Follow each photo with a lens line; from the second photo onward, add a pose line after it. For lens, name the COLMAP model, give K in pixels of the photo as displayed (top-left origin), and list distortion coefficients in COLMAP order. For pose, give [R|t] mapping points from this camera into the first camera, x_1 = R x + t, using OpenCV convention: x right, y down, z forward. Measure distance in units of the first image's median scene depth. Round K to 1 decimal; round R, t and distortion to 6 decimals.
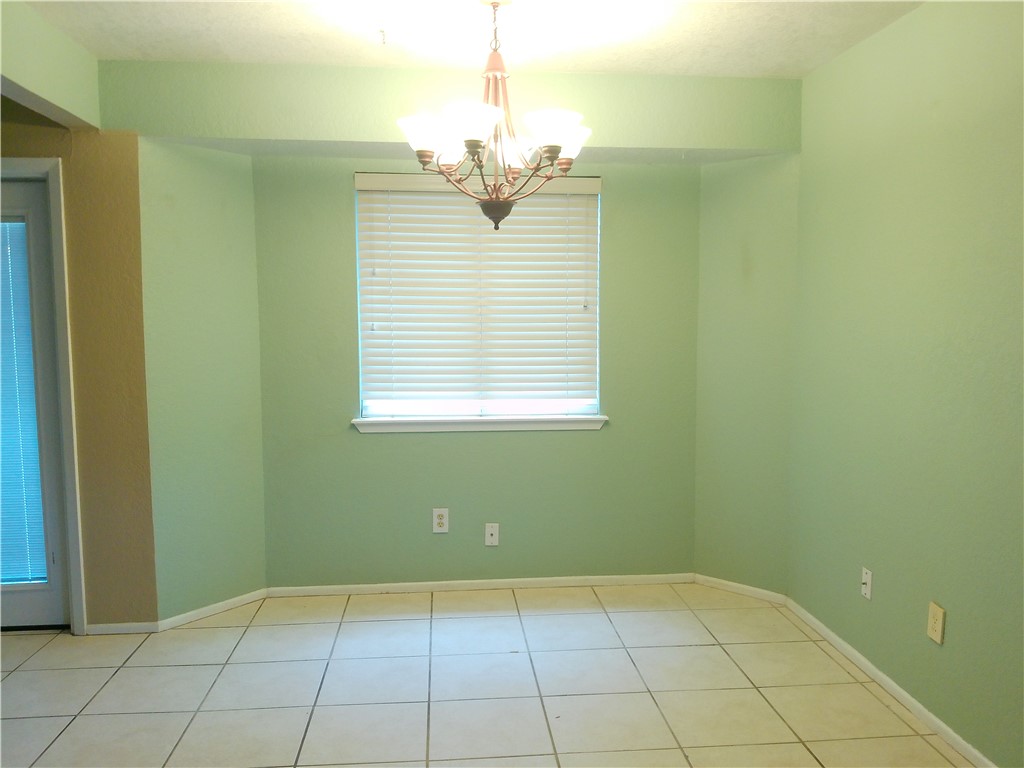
lens RADIAL K [[835.7, 0, 517.1], [0, 835.7, 383.2], [0, 0, 1]] dist [0.107228, -0.215153]
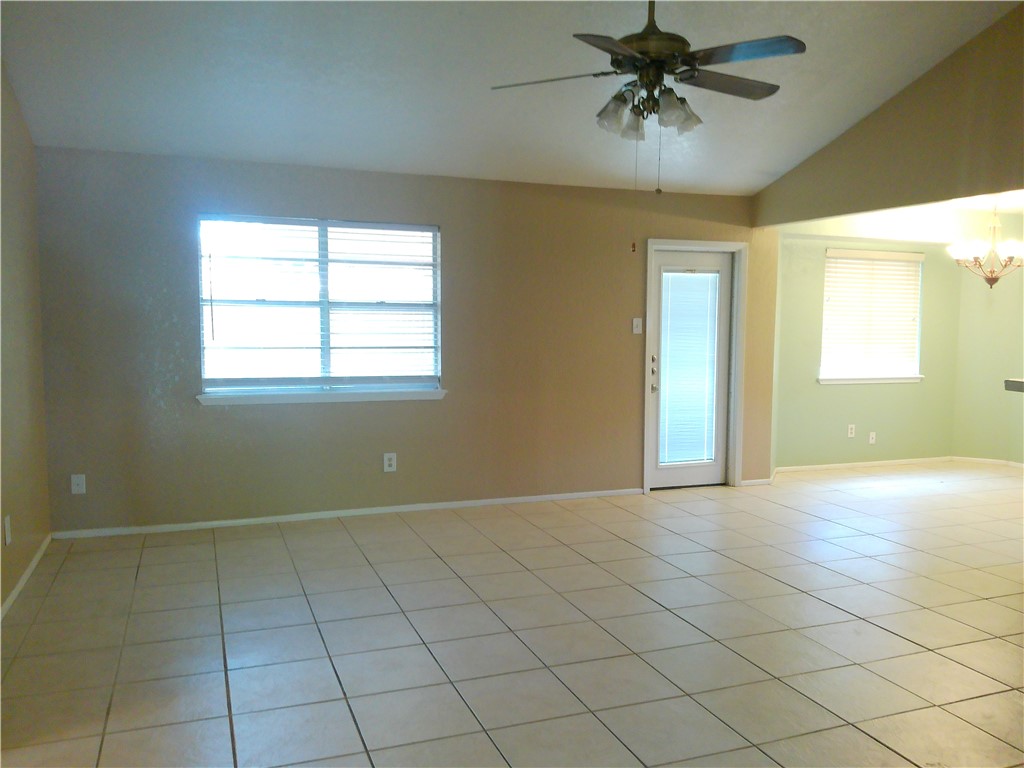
lens RADIAL K [[835.7, 0, 517.1], [0, 835.7, 383.2], [0, 0, 1]] dist [0.107228, -0.215153]
pose [[0.962276, -0.008564, 0.271940, -1.369598], [0.008182, 0.999963, 0.002539, 0.046217], [-0.271952, -0.000218, 0.962311, -0.647891]]
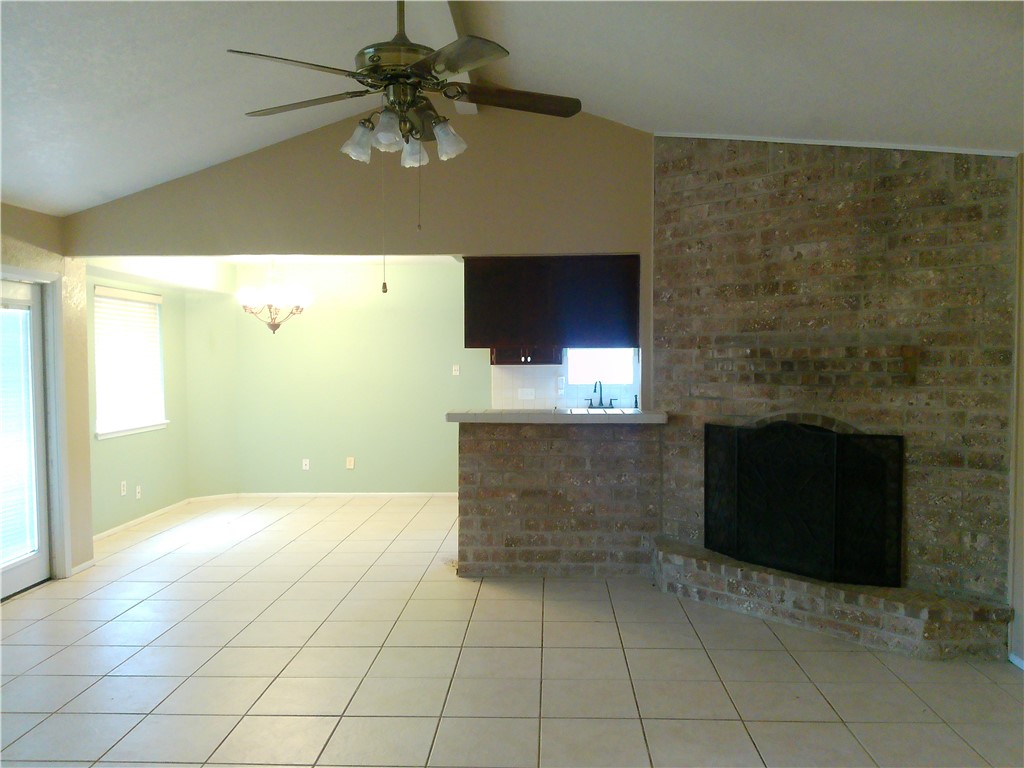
lens RADIAL K [[835.7, 0, 517.1], [0, 835.7, 383.2], [0, 0, 1]] dist [0.107228, -0.215153]
pose [[0.138825, -0.030728, 0.989840, -1.724800], [0.087405, 0.995998, 0.018660, -0.011707], [-0.986452, 0.083926, 0.140955, -0.054350]]
